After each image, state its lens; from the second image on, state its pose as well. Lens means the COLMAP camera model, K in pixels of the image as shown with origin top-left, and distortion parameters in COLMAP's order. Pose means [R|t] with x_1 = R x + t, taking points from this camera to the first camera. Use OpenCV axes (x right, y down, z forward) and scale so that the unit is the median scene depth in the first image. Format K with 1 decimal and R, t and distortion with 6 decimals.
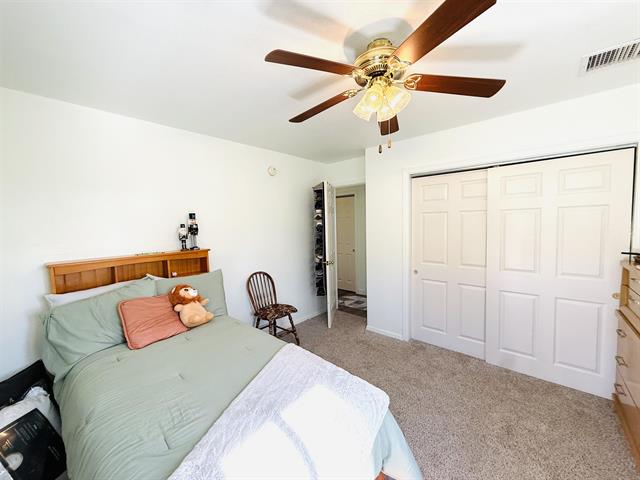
lens RADIAL K [[254.6, 0, 319.7], [0, 254.6, 239.1], [0, 0, 1]] dist [0.001891, 0.000575]
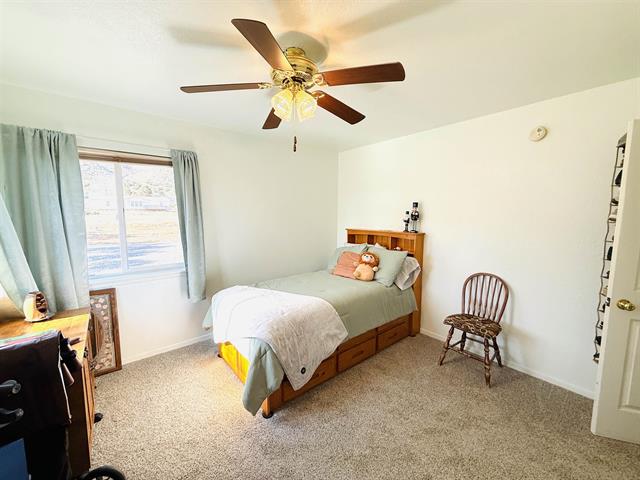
lens RADIAL K [[254.6, 0, 318.9], [0, 254.6, 239.1], [0, 0, 1]] dist [0.001891, 0.000575]
pose [[-0.154863, 0.126149, -0.979849, 0.789689], [-0.062907, 0.988542, 0.137211, -0.067896], [0.985931, 0.082888, -0.145153, 0.757295]]
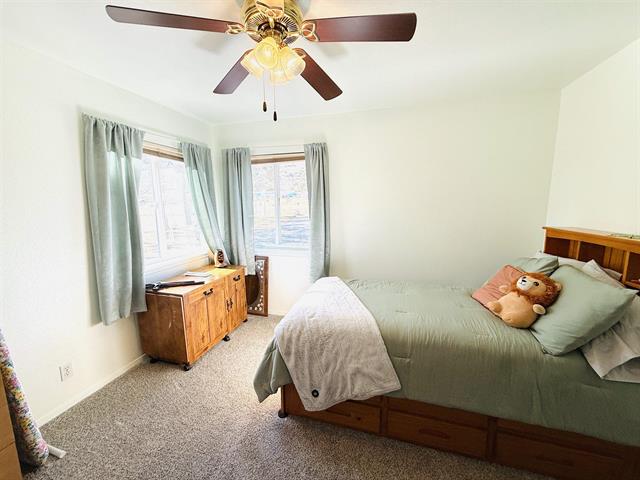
lens RADIAL K [[254.6, 0, 319.9], [0, 254.6, 239.6], [0, 0, 1]] dist [0.001891, 0.000575]
pose [[-0.898737, 0.090222, -0.429106, 0.293470], [-0.001482, 0.977972, 0.208729, -0.066008], [0.438486, 0.188228, -0.878806, 1.132483]]
